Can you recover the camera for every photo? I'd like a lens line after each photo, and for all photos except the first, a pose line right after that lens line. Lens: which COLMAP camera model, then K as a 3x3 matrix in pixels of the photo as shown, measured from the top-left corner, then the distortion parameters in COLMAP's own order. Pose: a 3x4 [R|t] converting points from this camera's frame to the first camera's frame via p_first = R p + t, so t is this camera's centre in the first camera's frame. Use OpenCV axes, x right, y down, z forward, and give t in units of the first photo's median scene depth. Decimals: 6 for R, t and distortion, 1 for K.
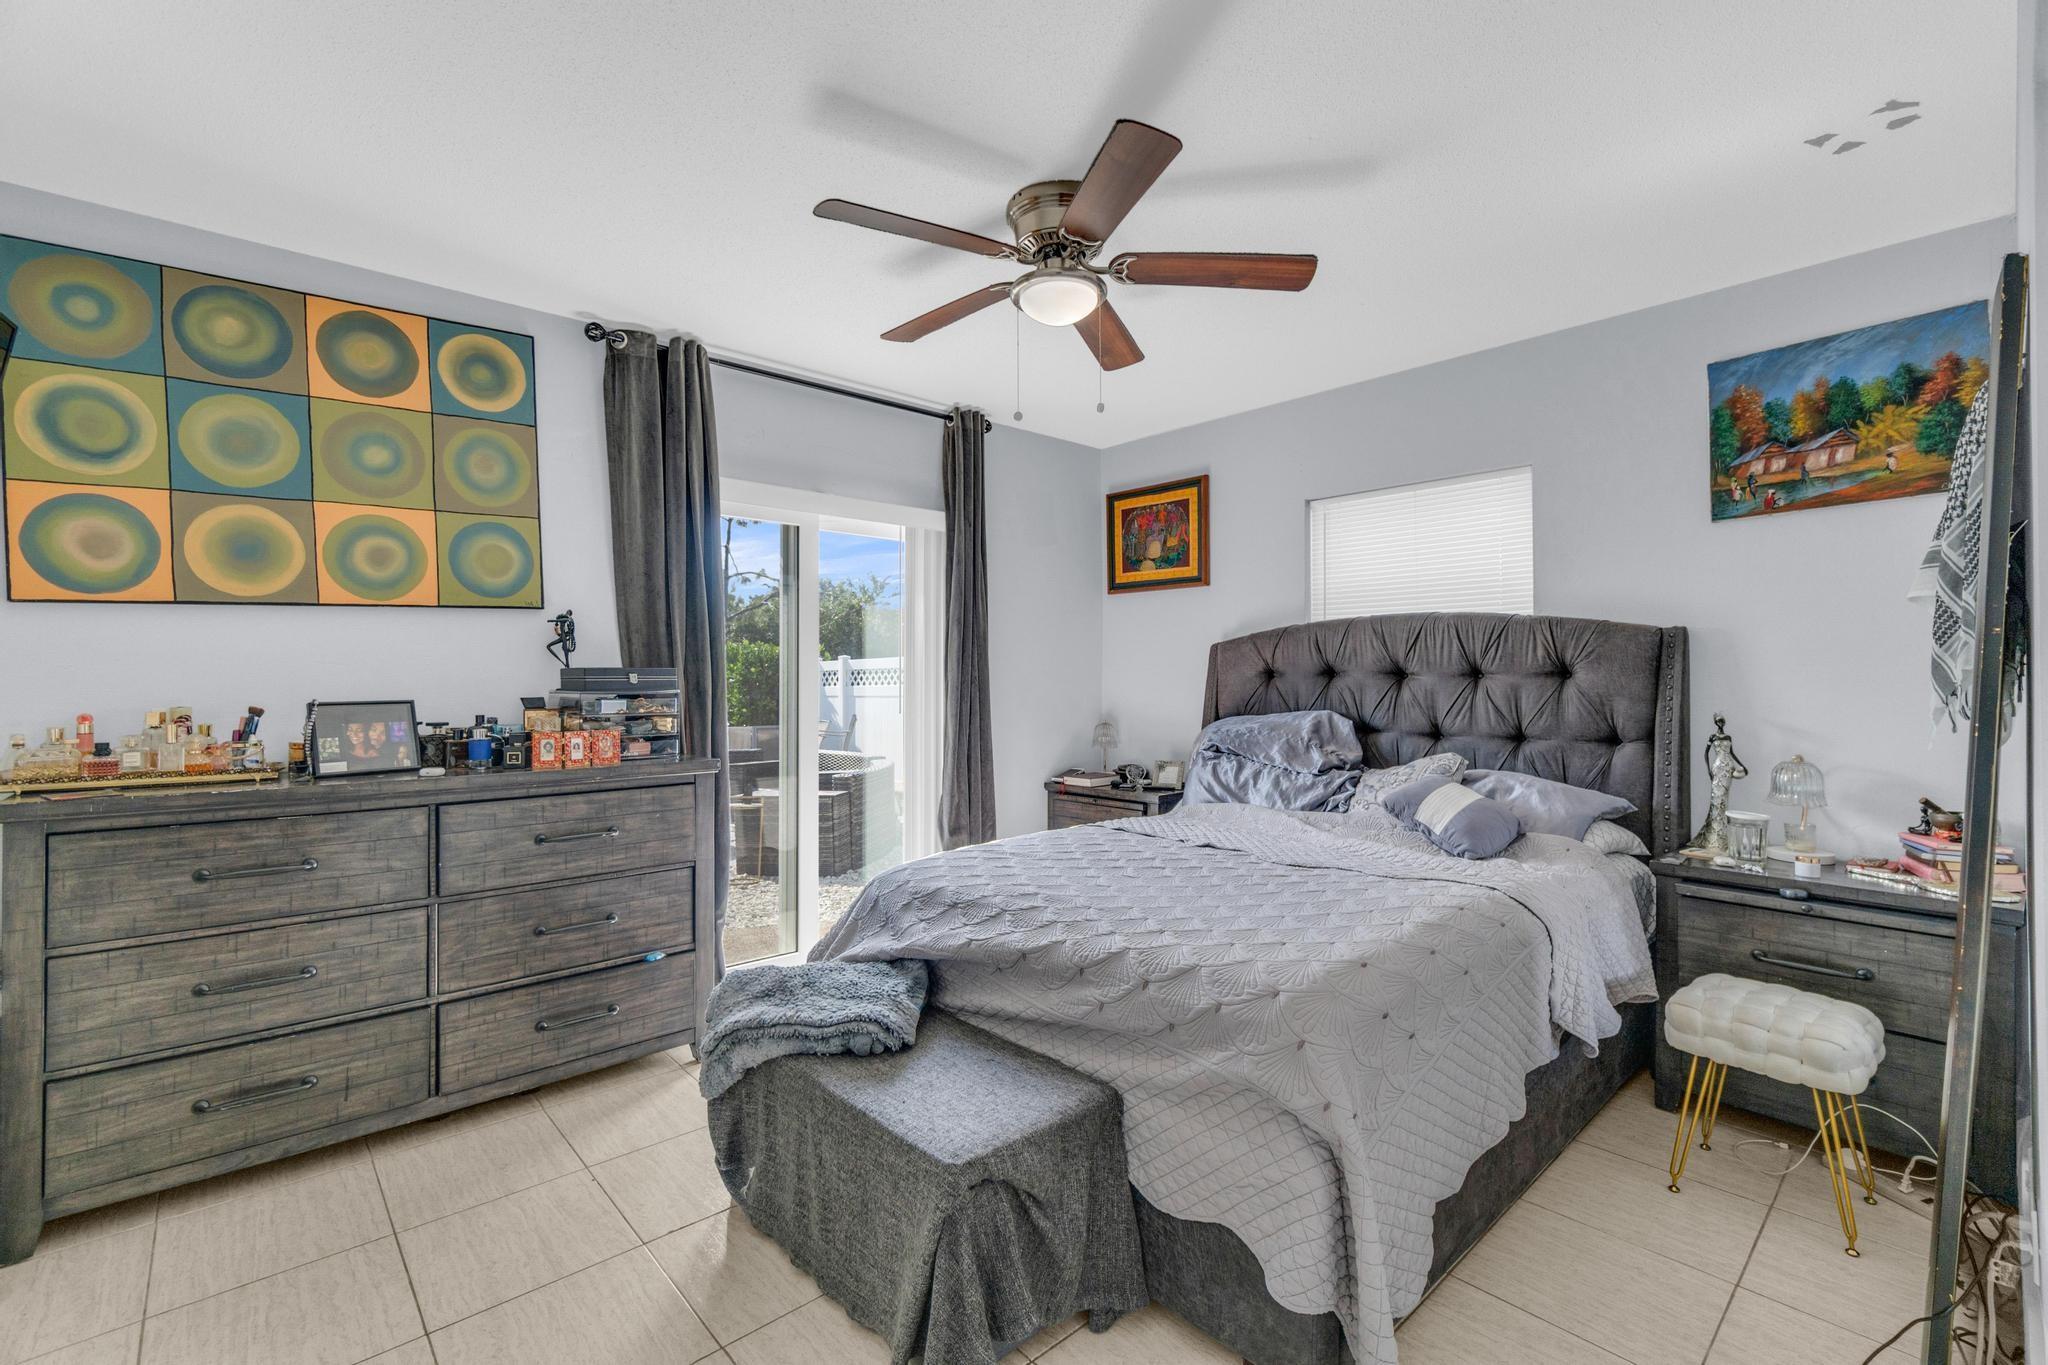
lens RADIAL K [[900.1, 0, 1001.9], [0, 900.1, 661.8], [0, 0, 1]] dist [-0.003394, -0.000100]
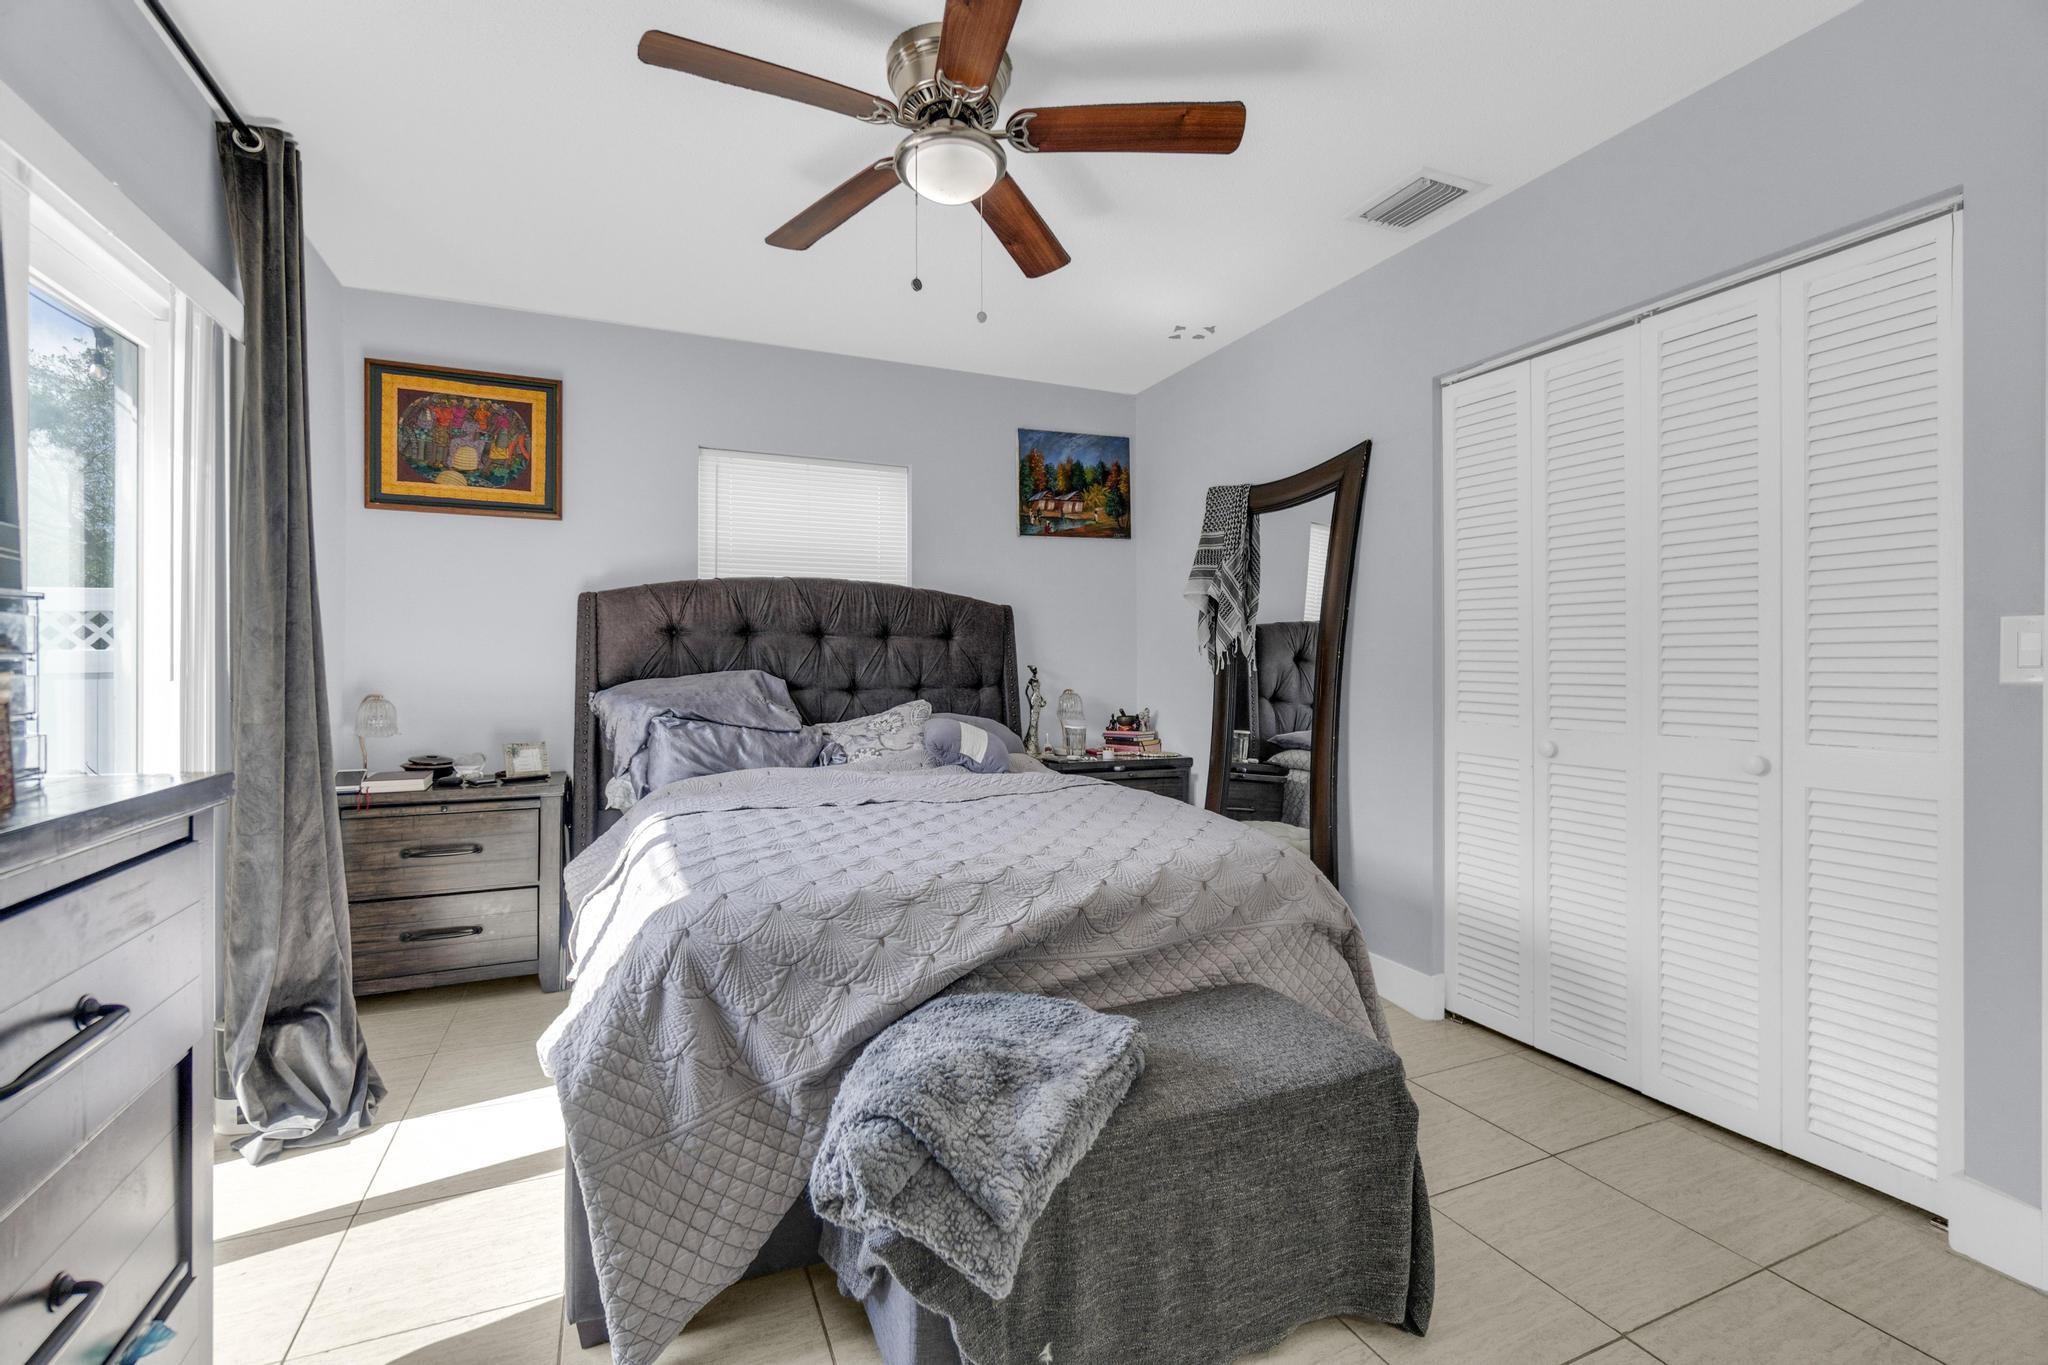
lens RADIAL K [[892.0, 0, 1008.5], [0, 892.0, 650.0], [0, 0, 1]] dist [-0.007660, -0.000026]
pose [[0.304646, 0.023814, 0.952168, -0.571365], [-0.015871, 0.999676, -0.019924, 0.057978], [-0.952333, -0.009042, 0.304925, 0.539864]]
